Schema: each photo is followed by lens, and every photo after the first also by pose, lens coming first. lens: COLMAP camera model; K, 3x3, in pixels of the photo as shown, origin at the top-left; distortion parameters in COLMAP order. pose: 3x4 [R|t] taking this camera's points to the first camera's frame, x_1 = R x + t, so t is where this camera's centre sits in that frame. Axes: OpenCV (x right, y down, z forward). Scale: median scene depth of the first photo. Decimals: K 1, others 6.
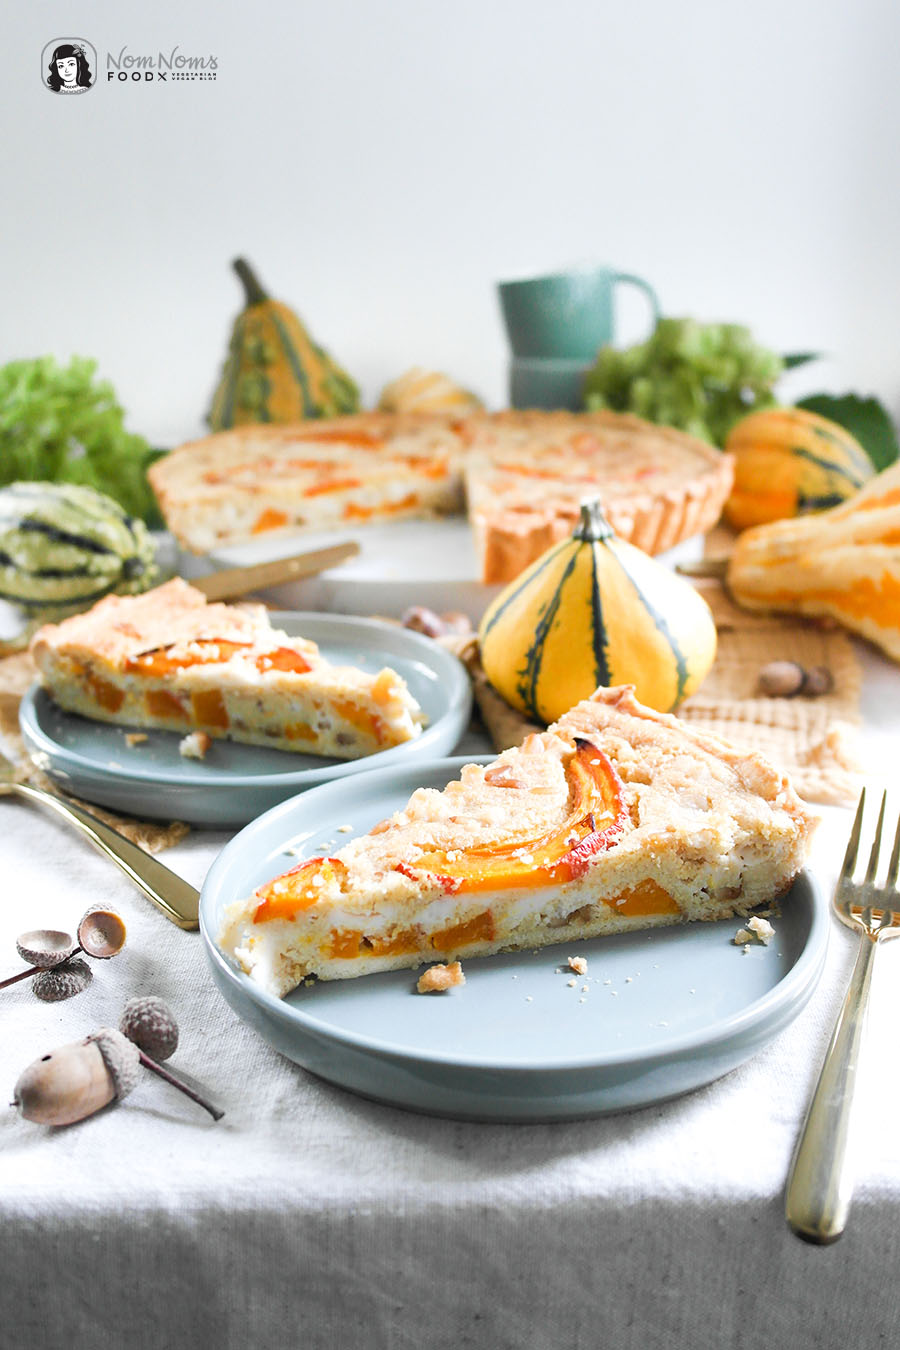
lens RADIAL K [[1346.4, 0, 450.0], [0, 1346.4, 675.0], [0, 0, 1]] dist [0.008986, 0.003569]
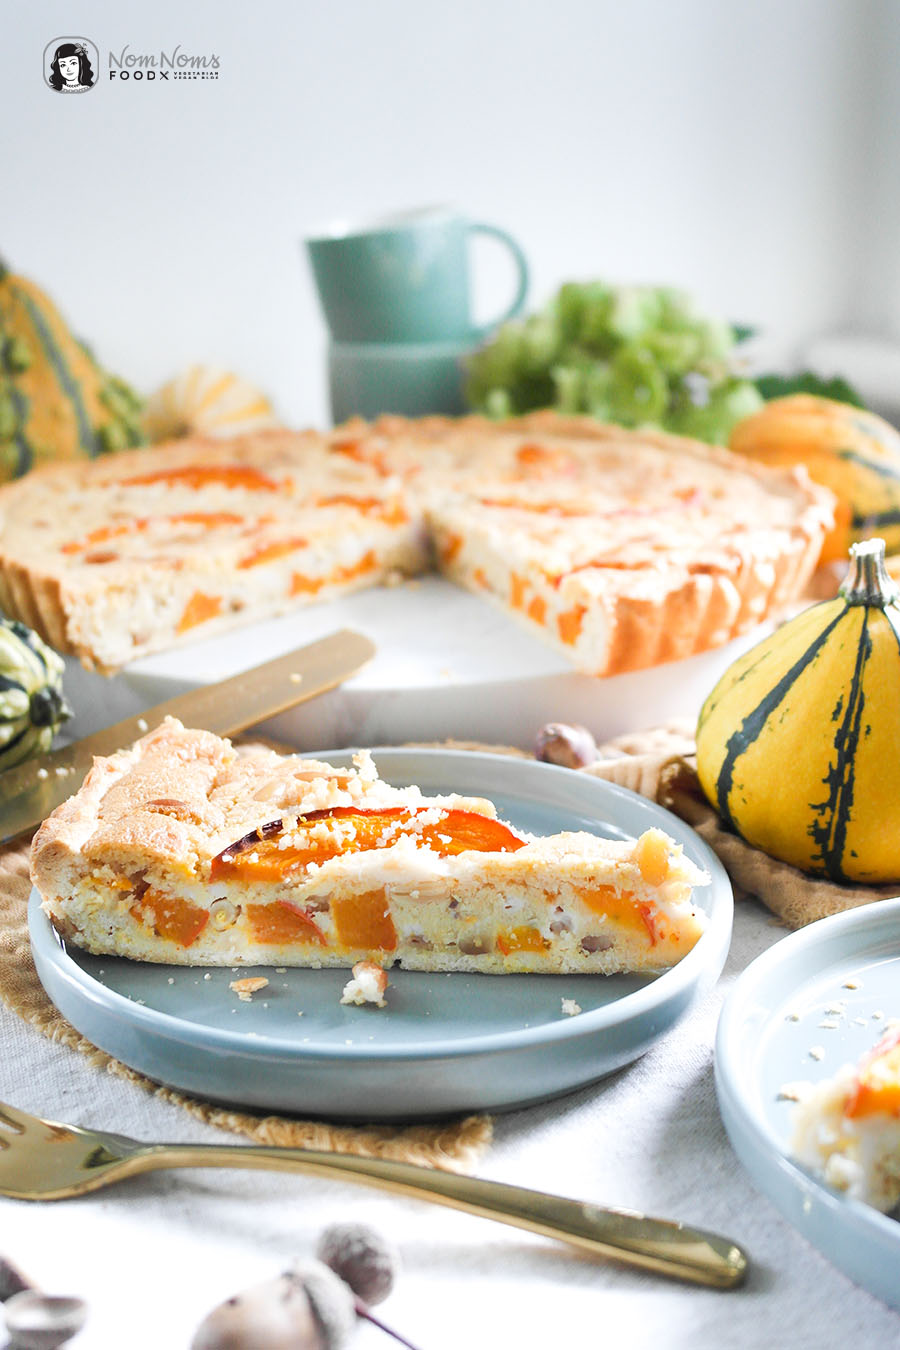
lens RADIAL K [[1841.5, 0, 450.0], [0, 1841.5, 675.0], [0, 0, 1]] dist [0.022684, 0.023206]
pose [[0.959816, -0.095470, 0.263891, -0.343896], [0.108663, 0.993433, -0.035823, -0.052285], [-0.258738, 0.063058, 0.963887, 0.155802]]
